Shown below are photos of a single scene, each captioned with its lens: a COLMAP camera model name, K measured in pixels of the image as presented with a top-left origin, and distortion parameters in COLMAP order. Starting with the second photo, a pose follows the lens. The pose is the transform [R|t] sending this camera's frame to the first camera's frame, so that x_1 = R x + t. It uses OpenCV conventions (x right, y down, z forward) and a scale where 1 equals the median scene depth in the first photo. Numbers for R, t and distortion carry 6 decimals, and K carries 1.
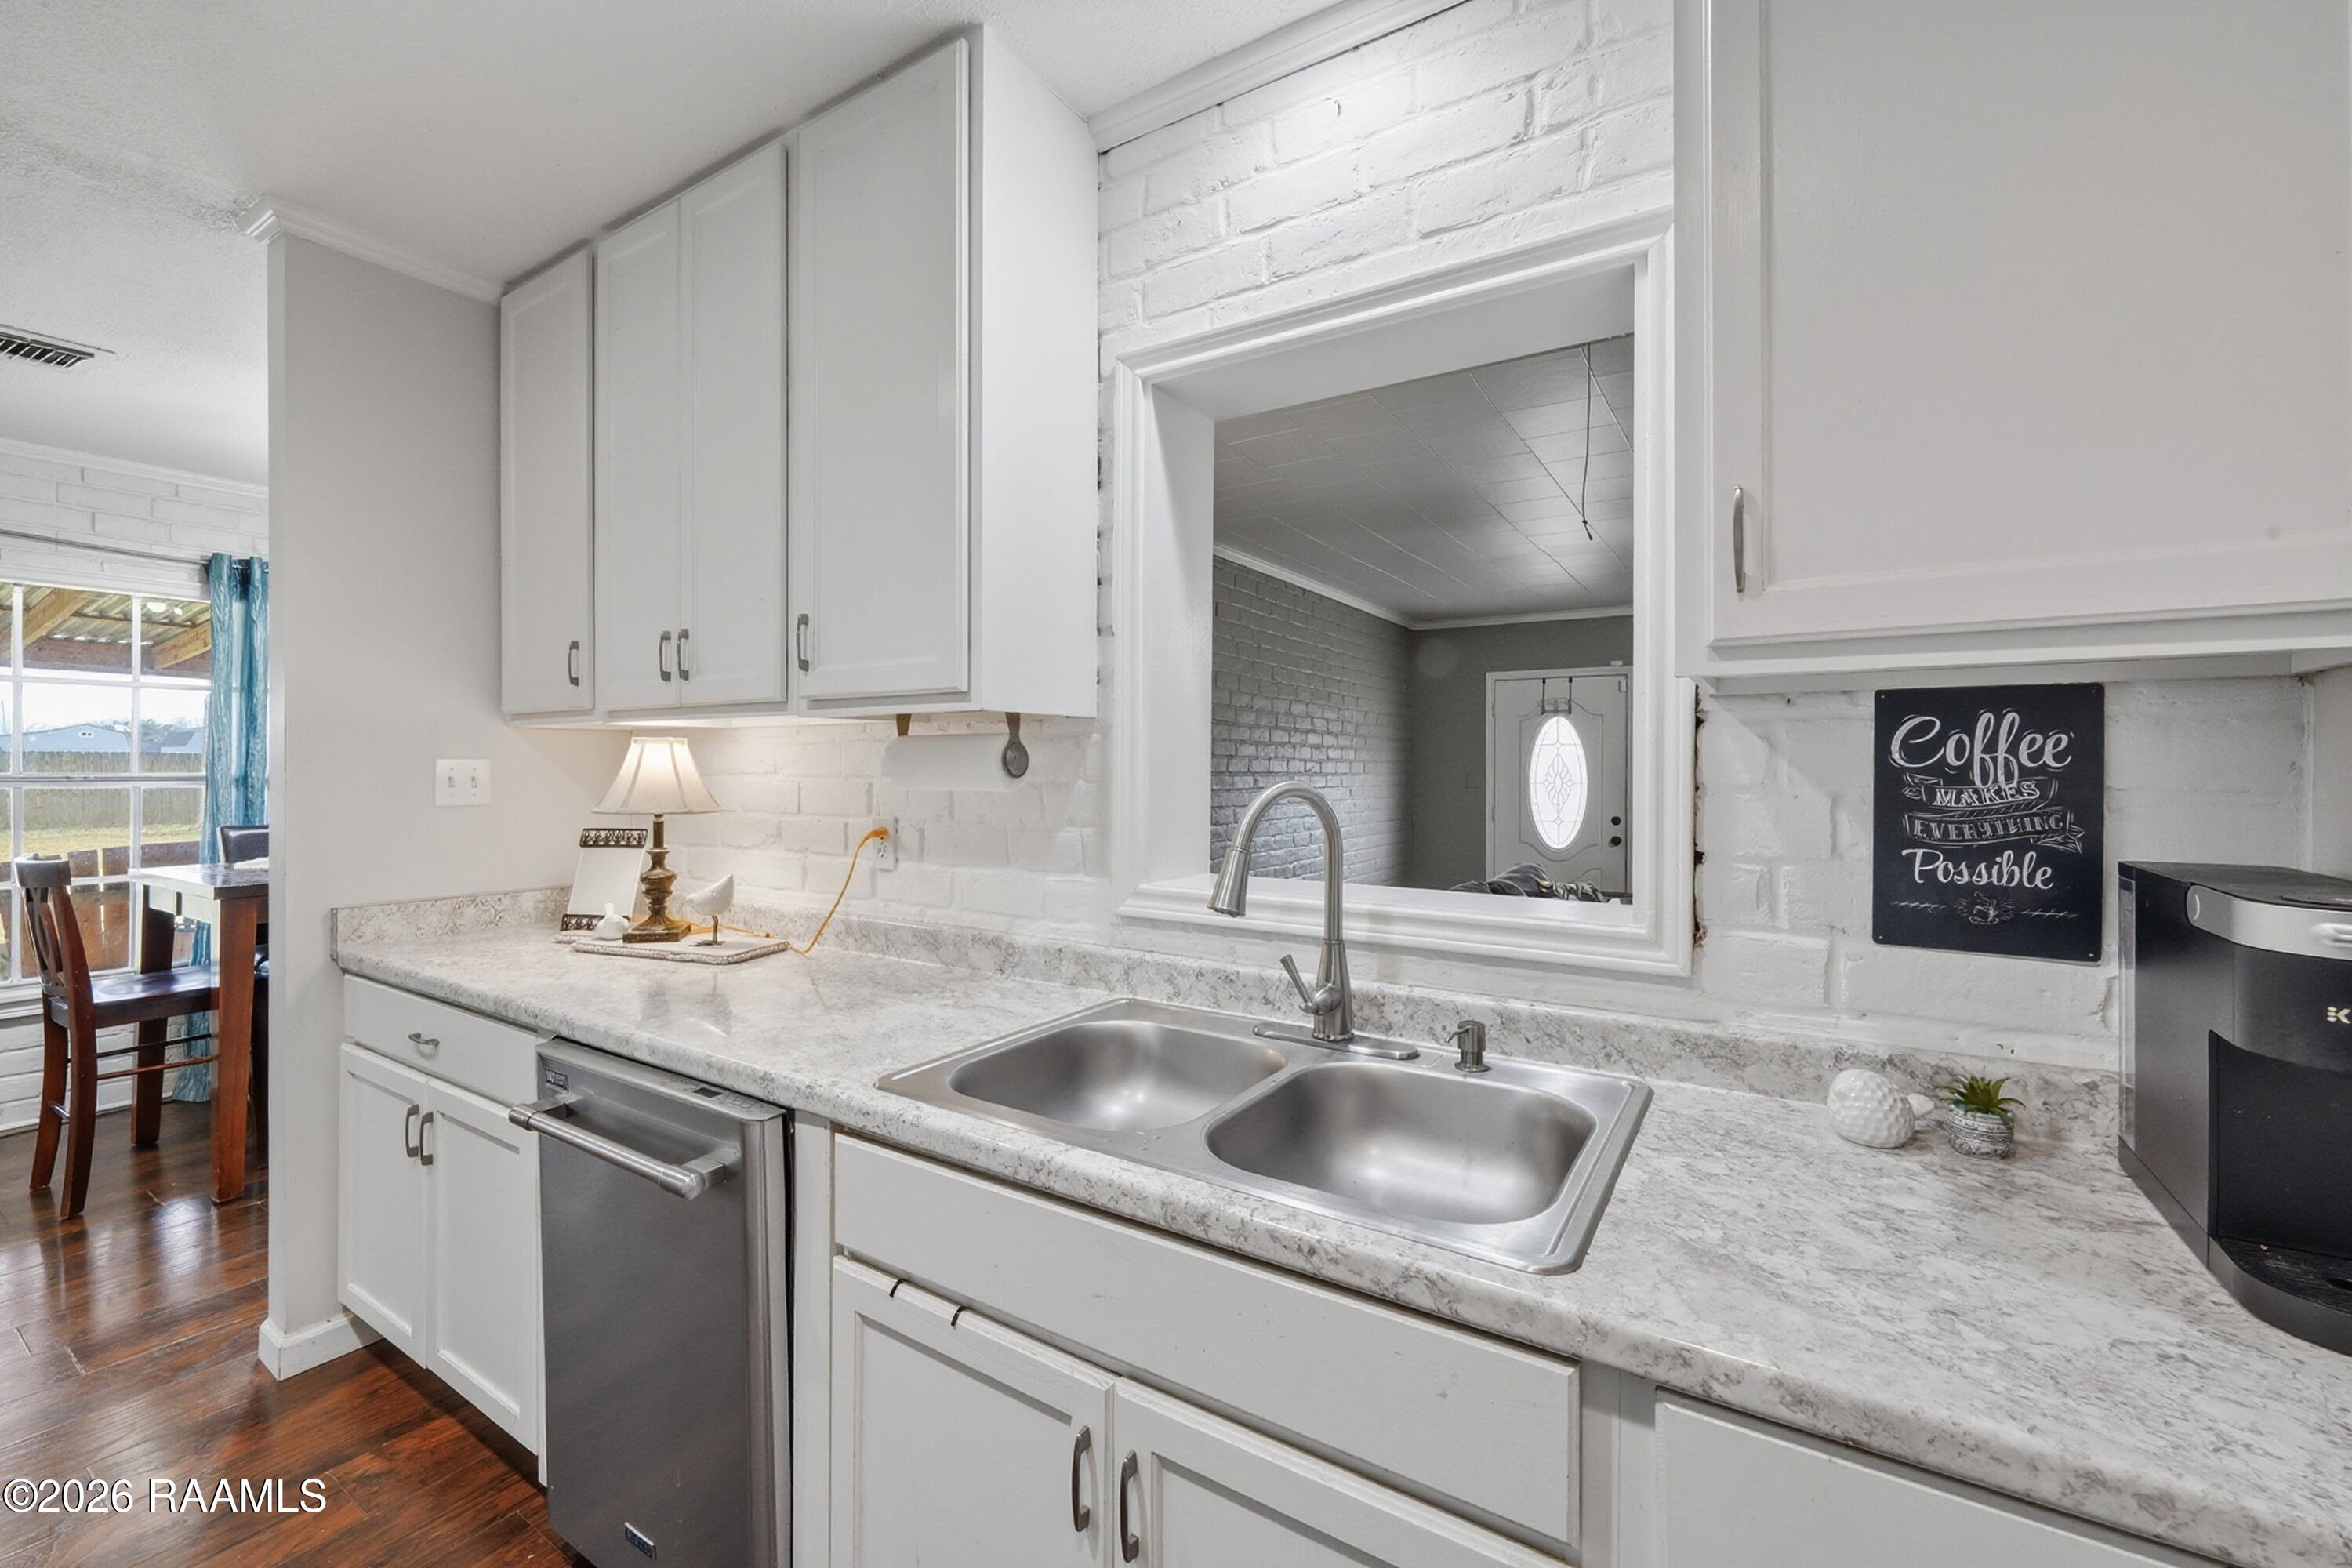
lens RADIAL K [[957.3, 0, 1175.3], [0, 957.3, 766.9], [0, 0, 1]] dist [-0.003564, 0.000647]
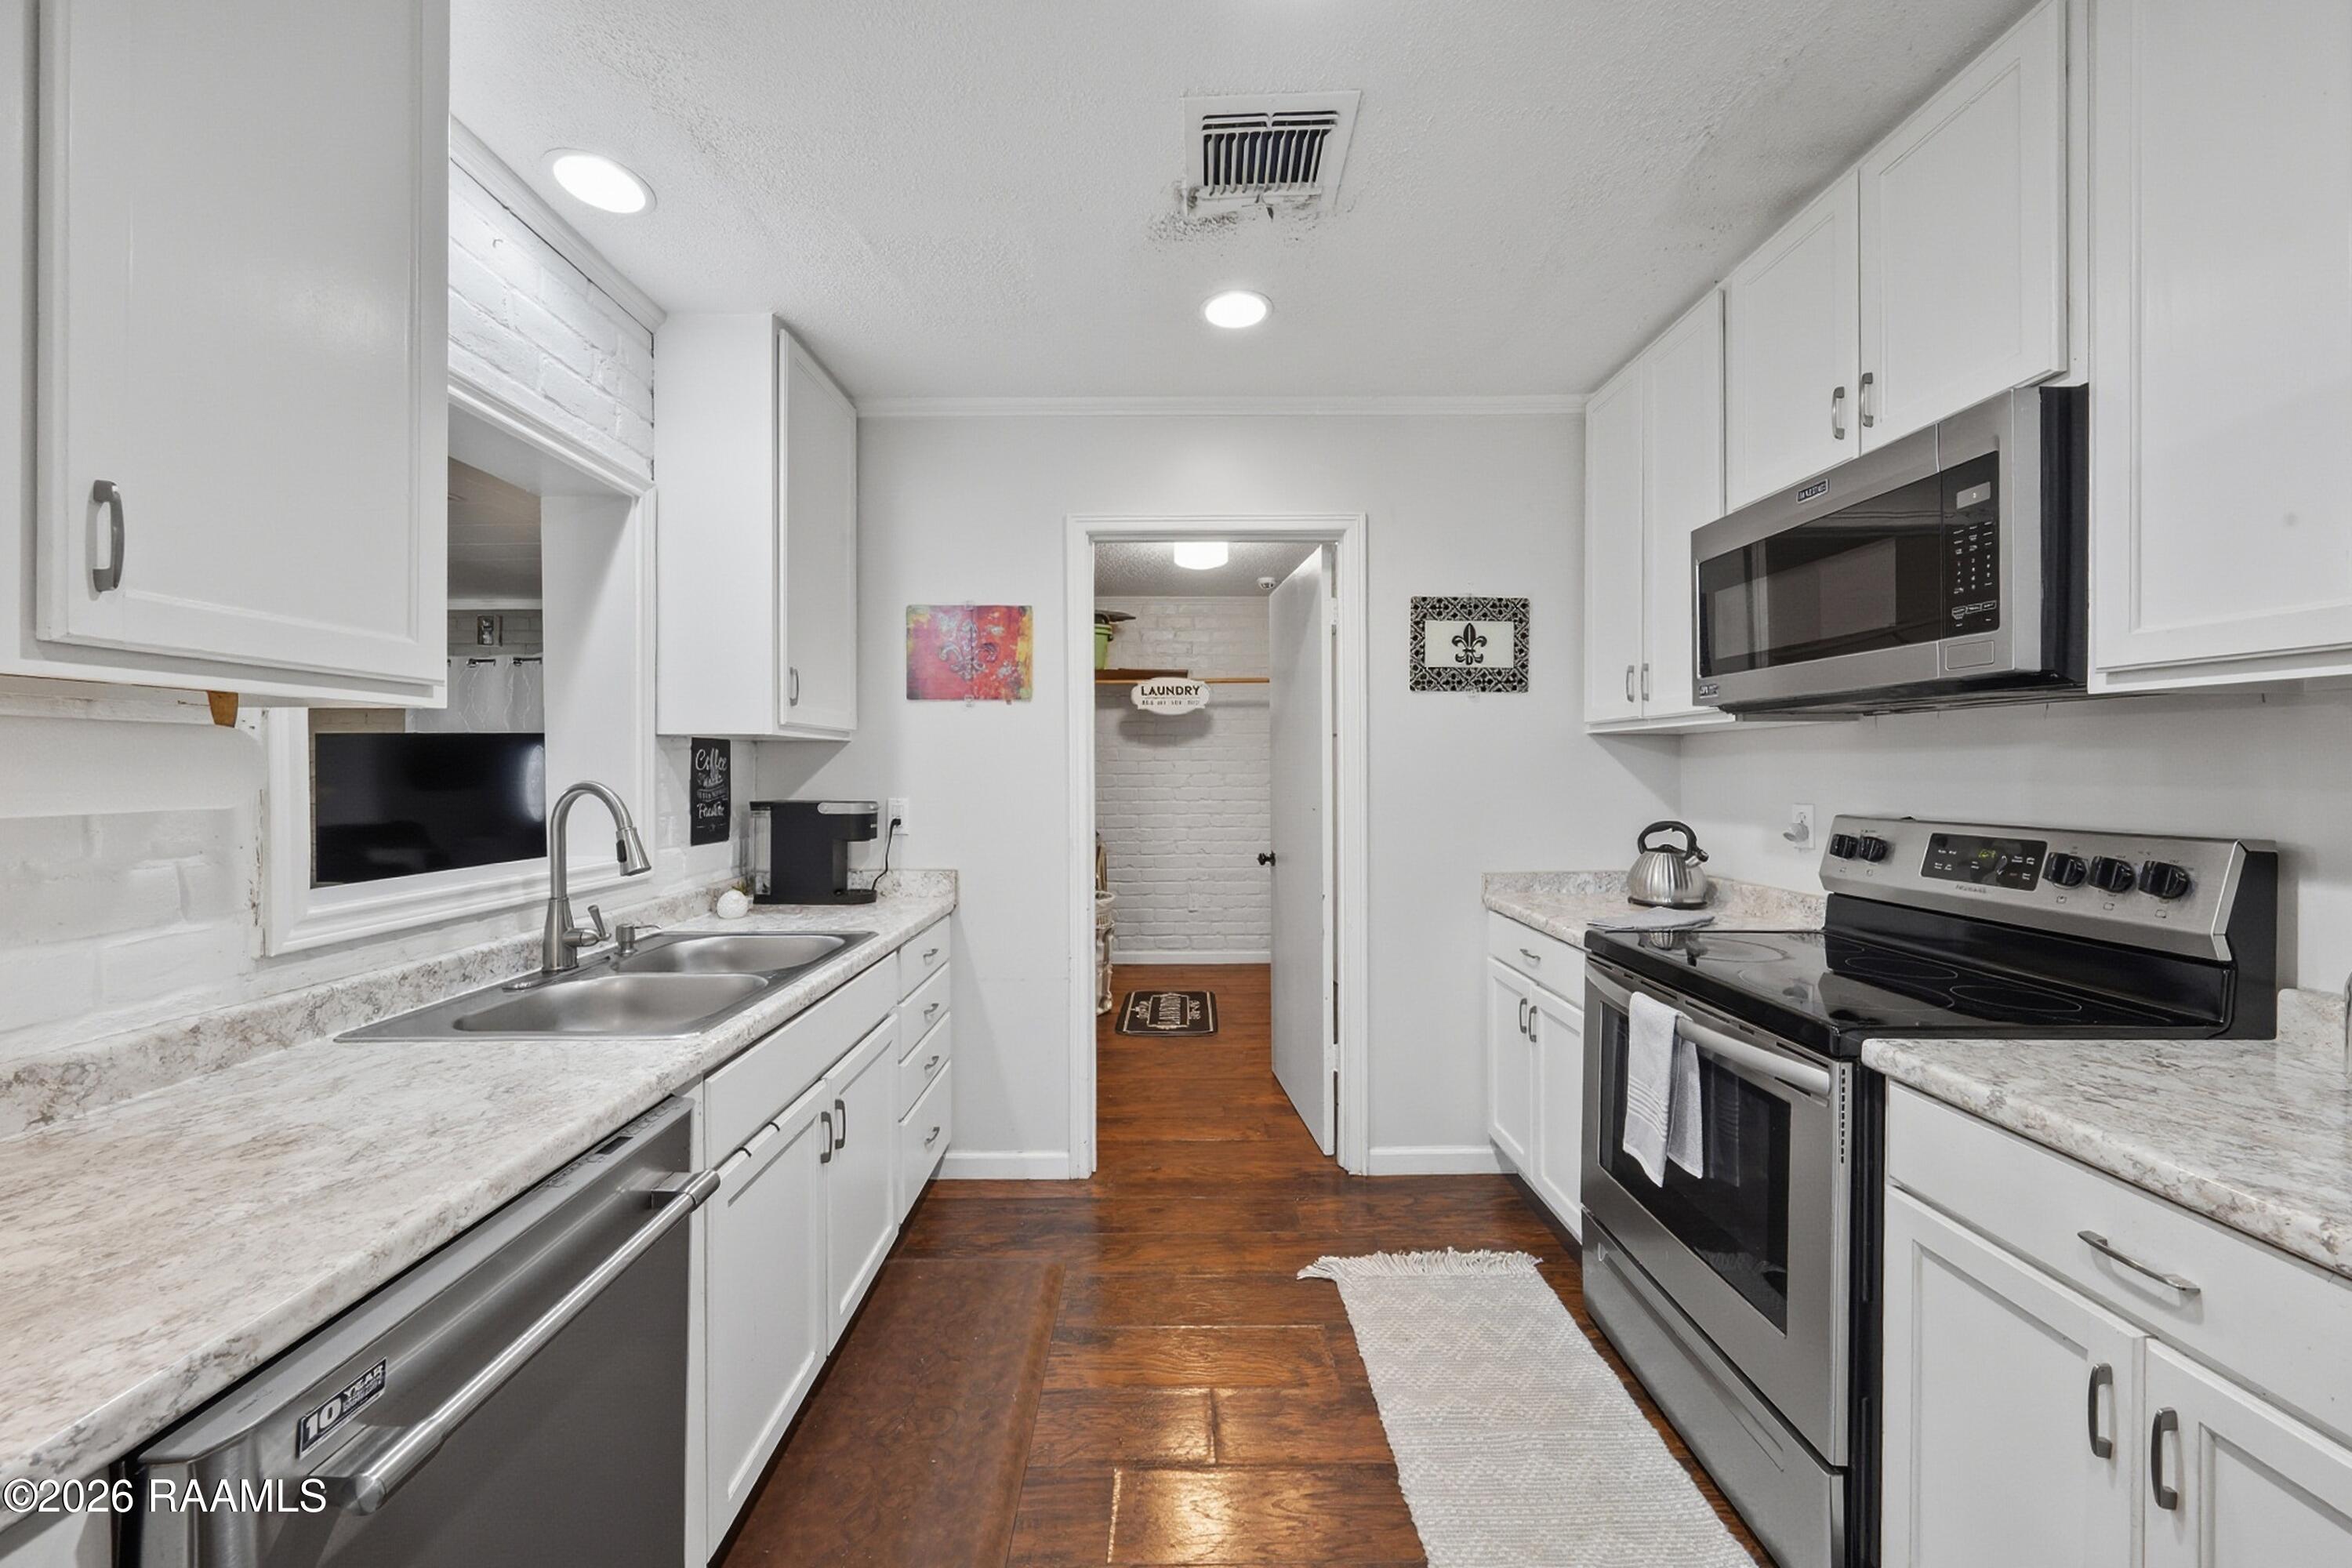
lens RADIAL K [[814.4, 0, 1173.9], [0, 814.4, 769.9], [0, 0, 1]] dist [-0.006808, -0.000045]
pose [[-0.550367, -0.002570, 0.834919, -1.053036], [-0.000787, 0.999996, 0.002559, -0.004486], [-0.834923, 0.000752, -0.550367, 0.741622]]
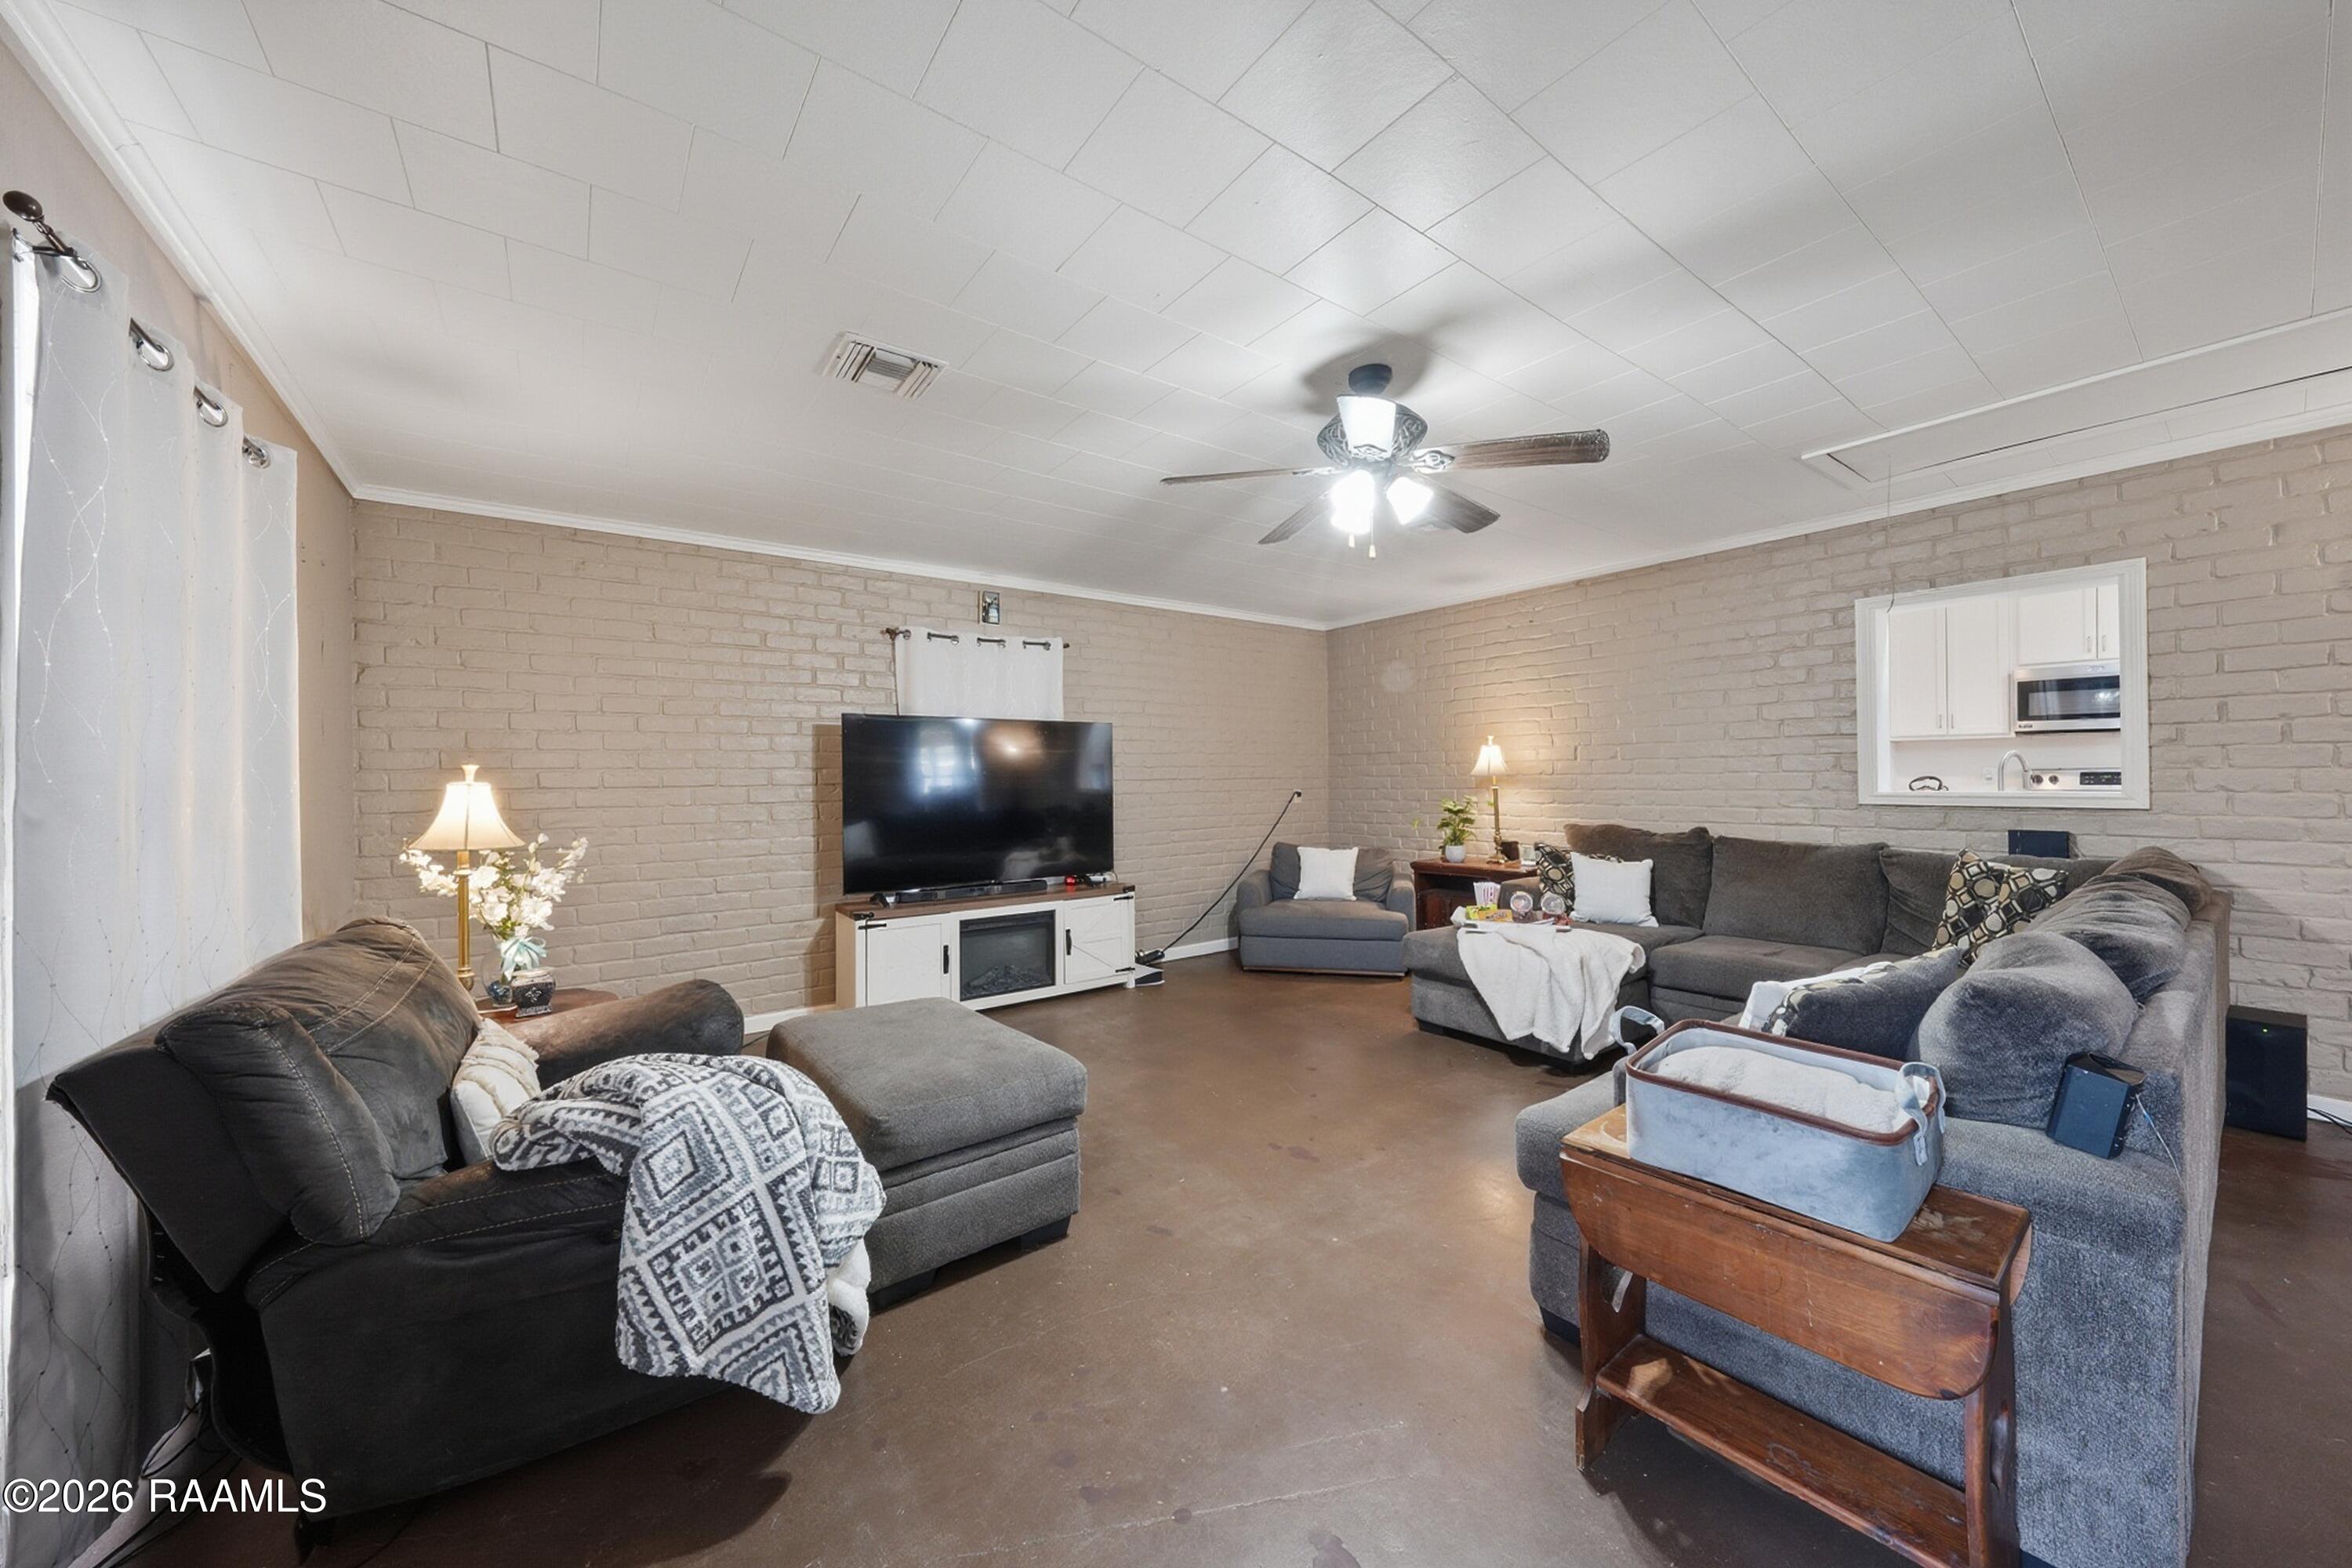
lens RADIAL K [[814.4, 0, 1170.6], [0, 814.4, 772.5], [0, 0, 1]] dist [-0.006808, -0.000045]
pose [[-0.937067, 0.008495, 0.349045, 1.521464], [0.008443, 0.999963, -0.001669, 0.049590], [-0.349046, 0.001383, -0.937104, 3.696773]]
